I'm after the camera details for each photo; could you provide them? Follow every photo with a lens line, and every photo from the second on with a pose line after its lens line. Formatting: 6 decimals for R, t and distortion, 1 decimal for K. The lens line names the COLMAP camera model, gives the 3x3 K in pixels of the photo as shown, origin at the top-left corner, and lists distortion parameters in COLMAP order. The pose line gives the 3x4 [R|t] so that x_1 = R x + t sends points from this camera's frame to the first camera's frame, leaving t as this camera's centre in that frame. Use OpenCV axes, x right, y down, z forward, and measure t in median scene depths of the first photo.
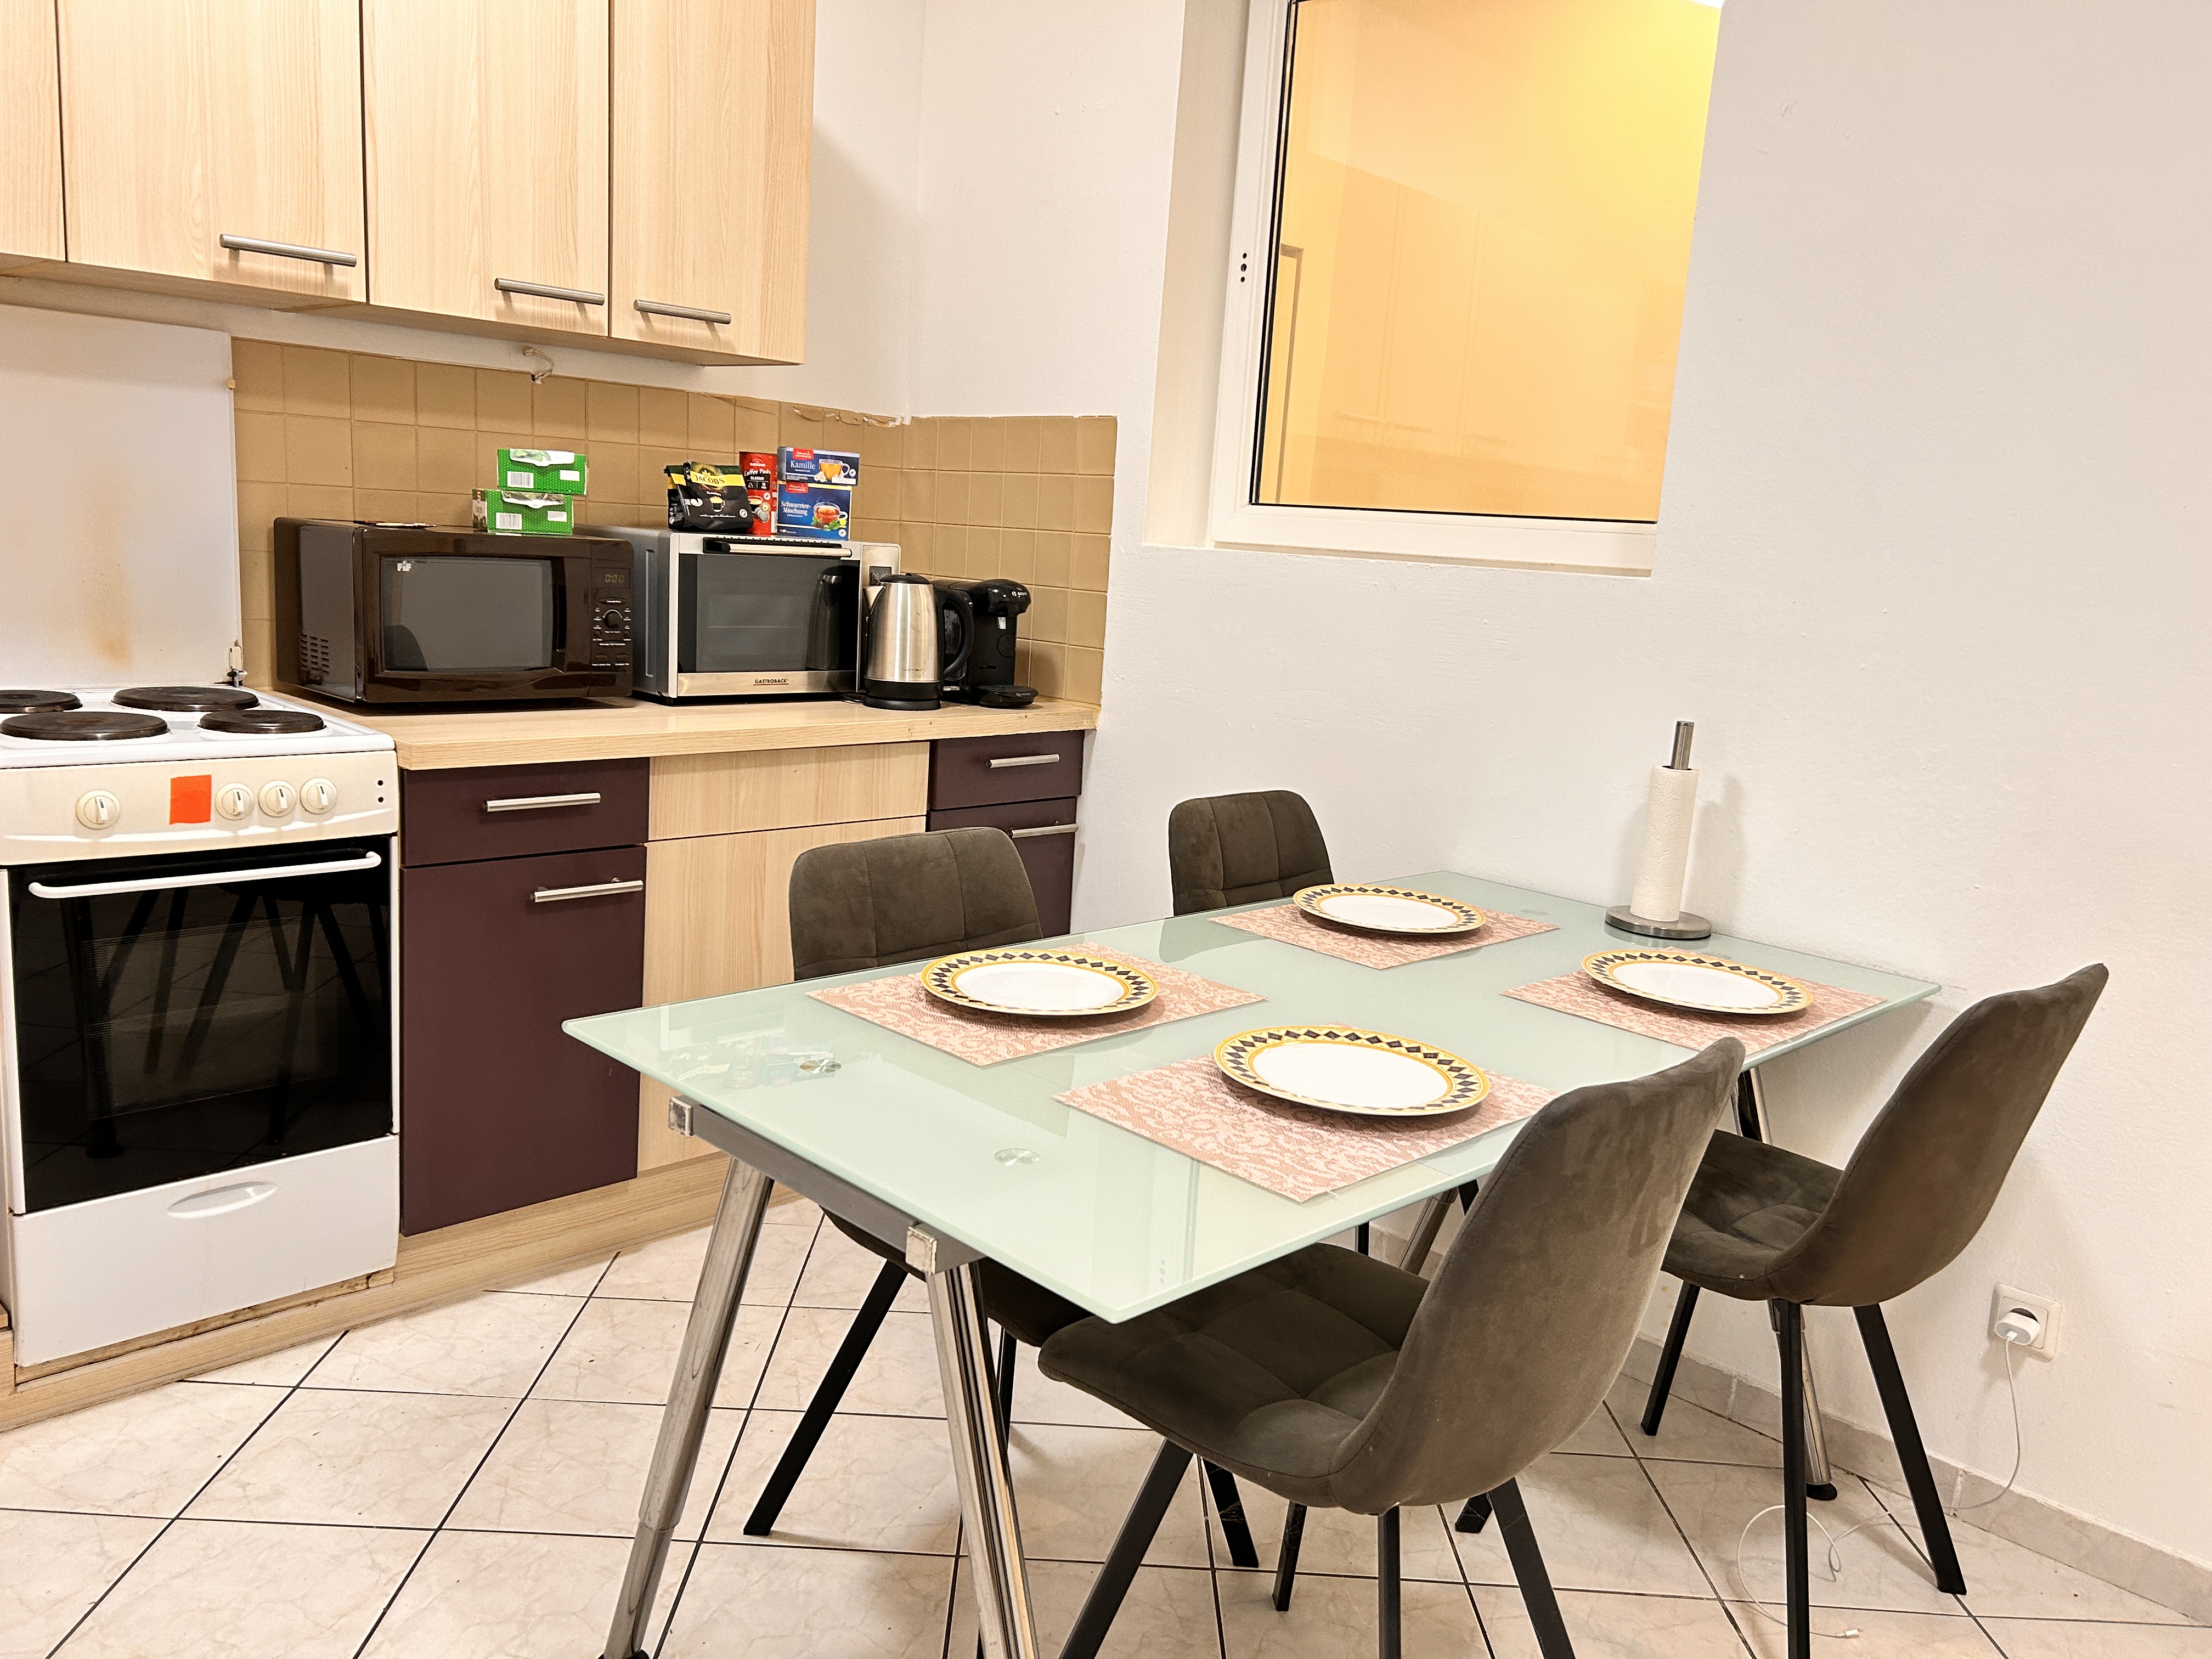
lens RADIAL K [[1670.6, 0, 1106.0], [0, 1670.6, 829.5], [0, 0, 1]] dist [0.051890, -0.061285]
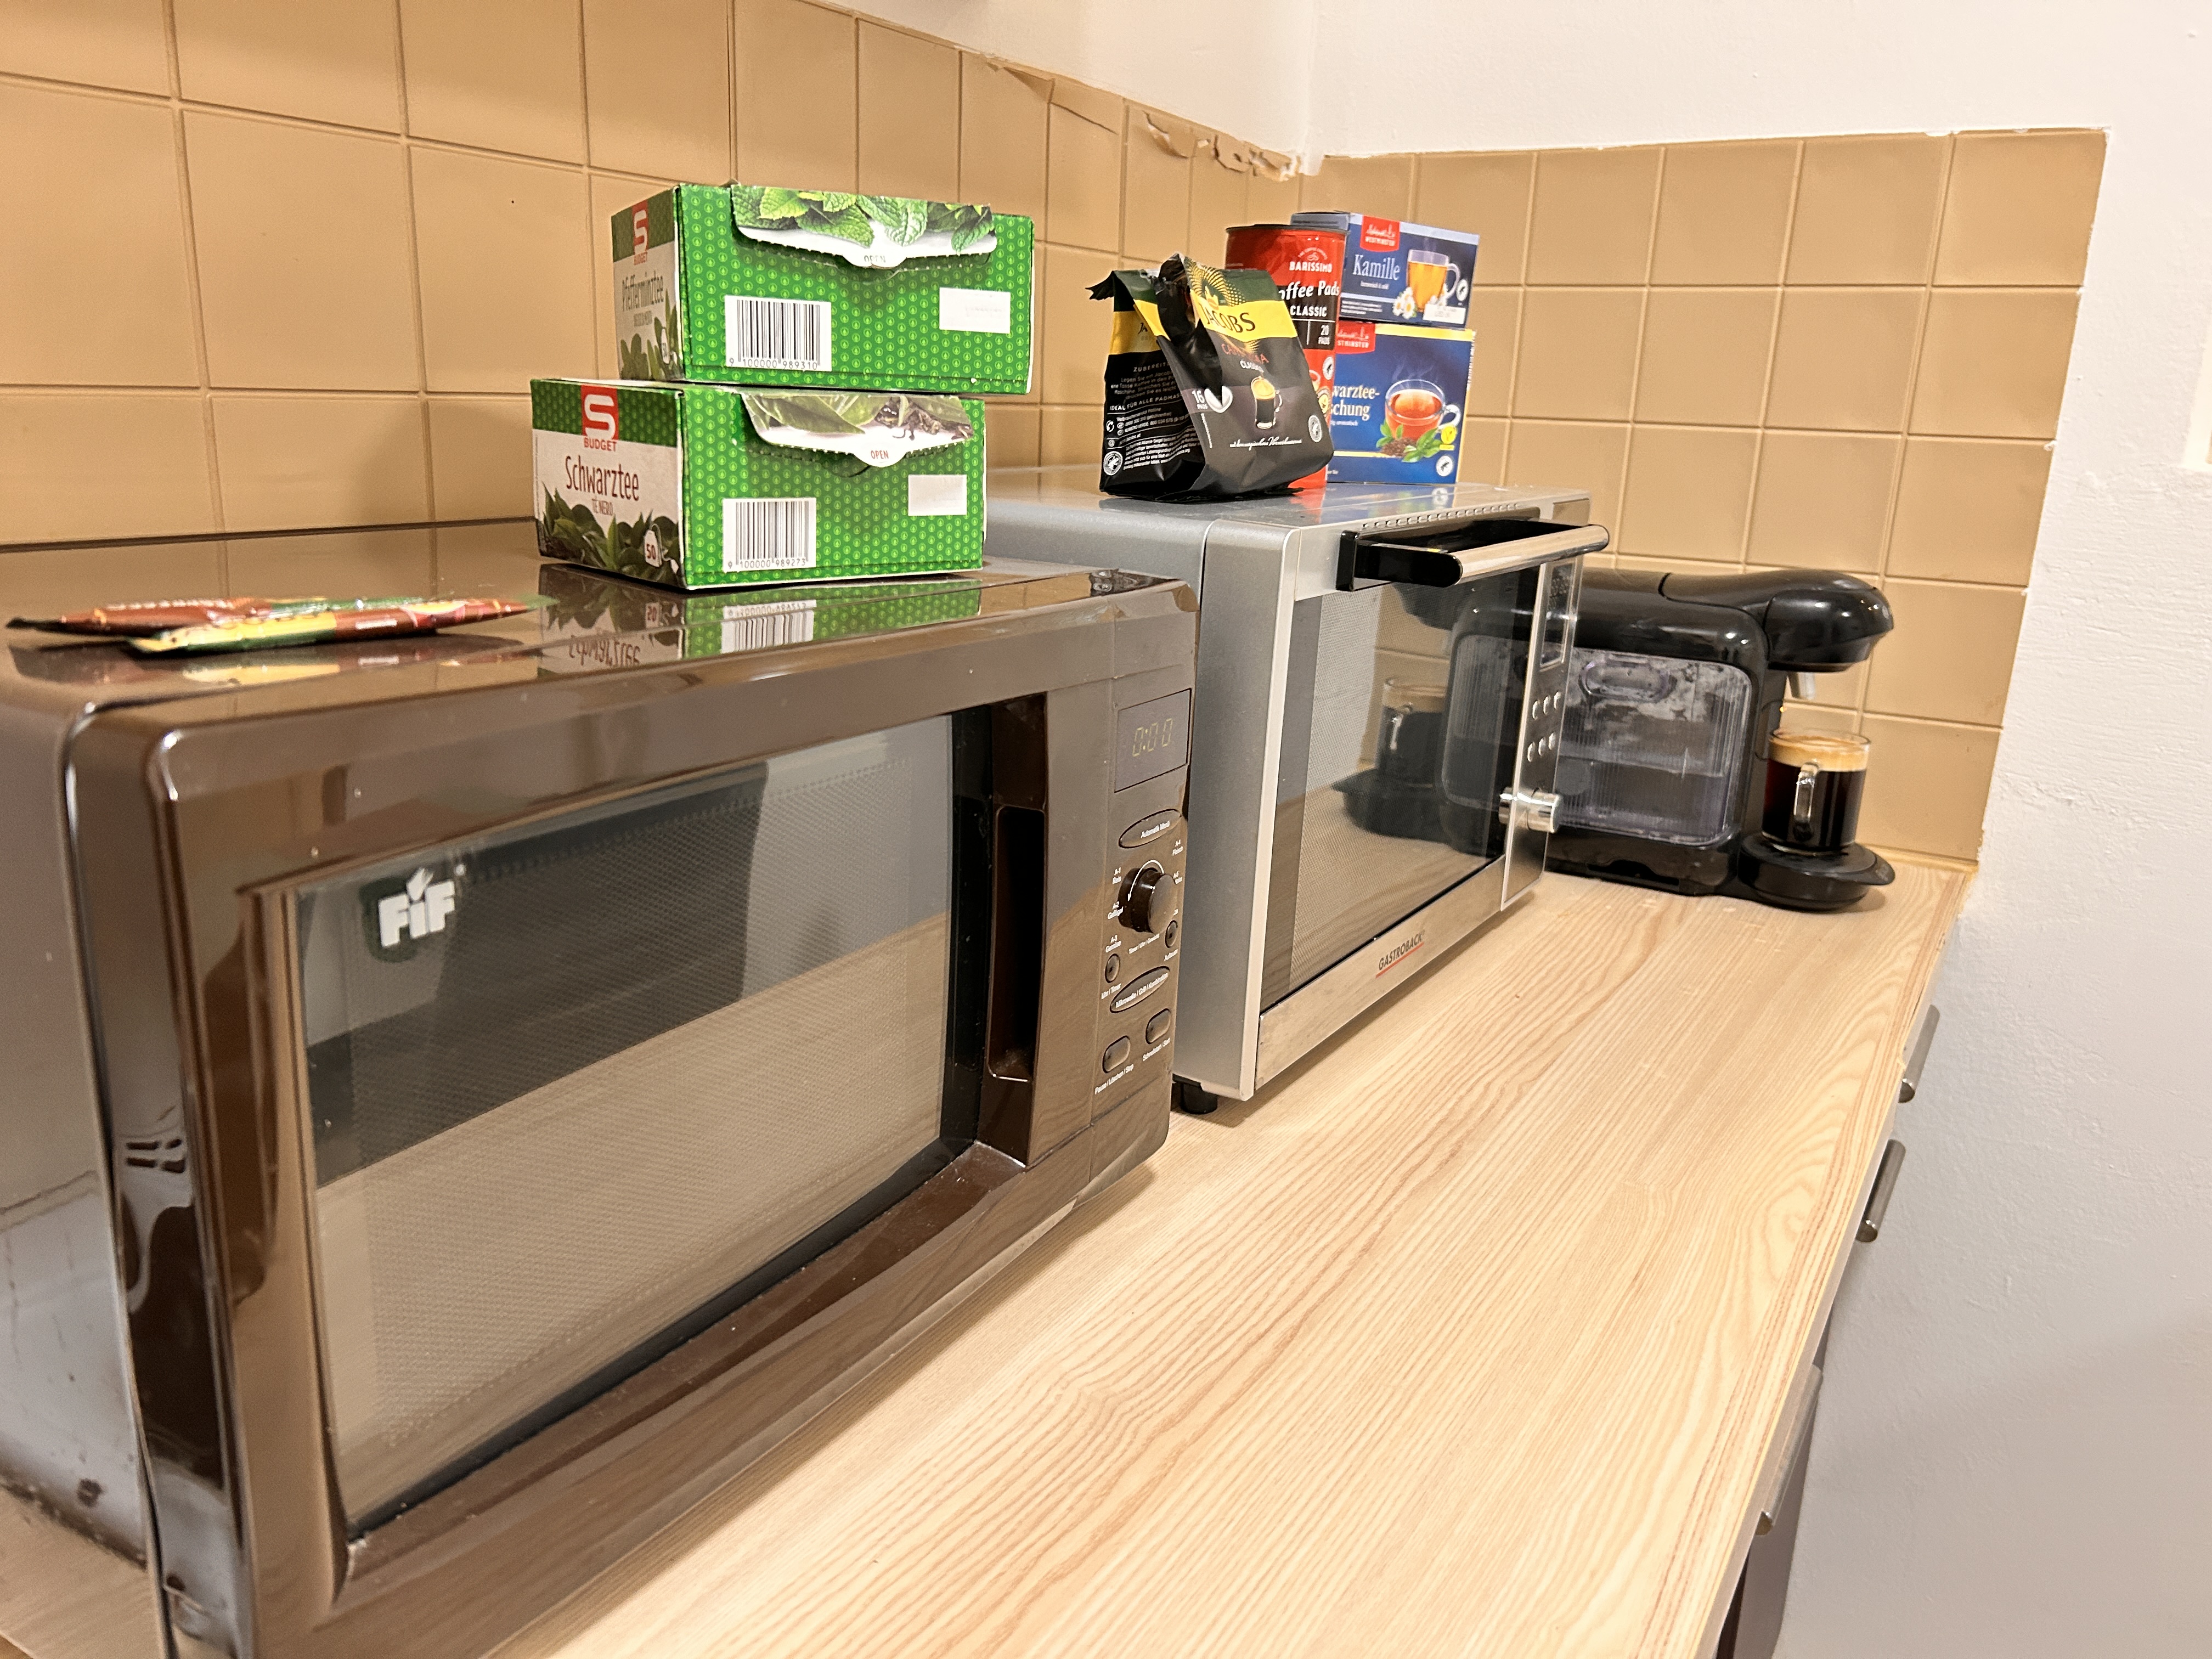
lens RADIAL K [[1670.6, 0, 1106.0], [0, 1670.6, 829.5], [0, 0, 1]] dist [0.051890, -0.061285]
pose [[0.971401, -0.083149, 0.222410, -0.317313], [0.061969, 0.992997, 0.100580, -0.143455], [-0.229216, -0.083921, 0.969751, 0.679112]]
